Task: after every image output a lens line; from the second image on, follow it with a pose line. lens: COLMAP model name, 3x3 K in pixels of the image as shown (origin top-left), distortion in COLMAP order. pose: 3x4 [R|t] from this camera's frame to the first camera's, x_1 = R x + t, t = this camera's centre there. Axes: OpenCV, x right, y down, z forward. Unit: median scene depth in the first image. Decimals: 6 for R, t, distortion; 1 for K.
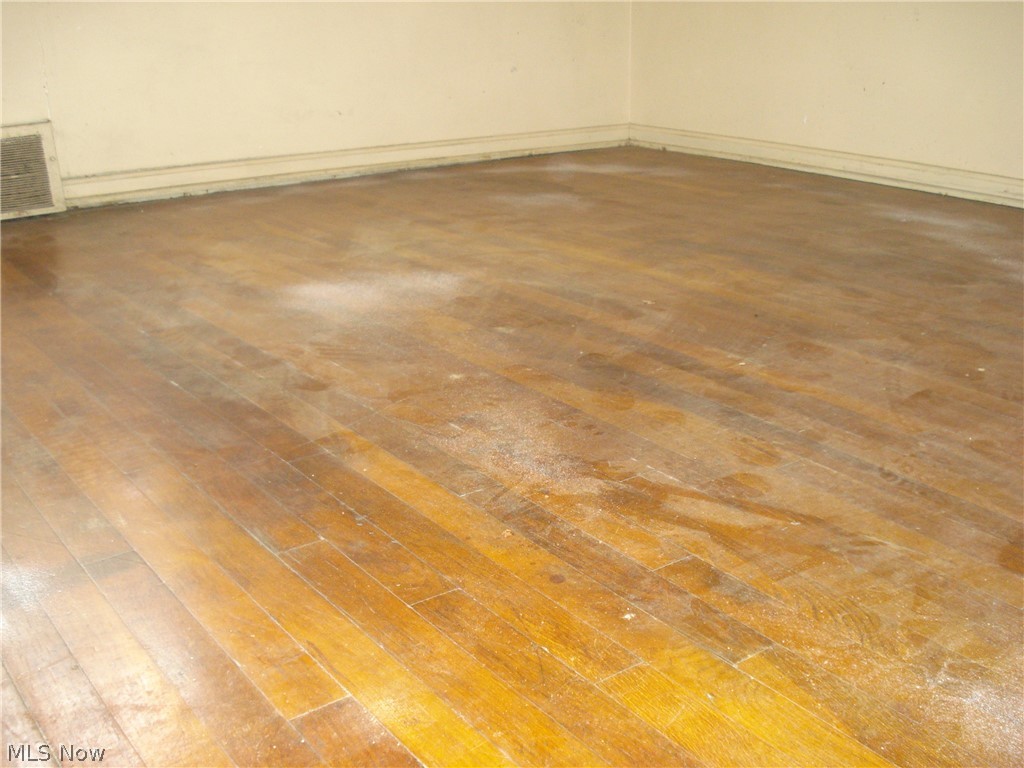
lens RADIAL K [[1182.5, 0, 510.9], [0, 1182.5, 389.7], [0, 0, 1]] dist [-0.068781, -0.080772]
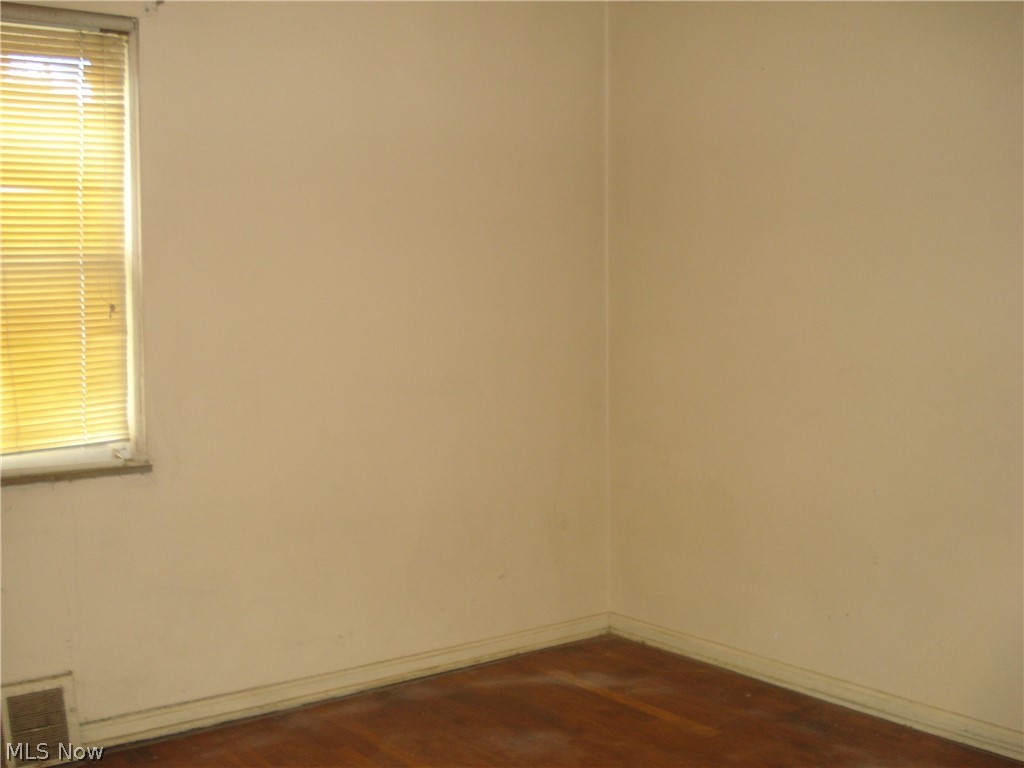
lens RADIAL K [[1182.5, 0, 510.9], [0, 1182.5, 389.7], [0, 0, 1]] dist [-0.068781, -0.080772]
pose [[0.999494, 0.002045, 0.031757, -0.028444], [0.006040, 0.967606, -0.252394, -0.197677], [-0.031244, 0.252458, 0.967103, -0.097917]]
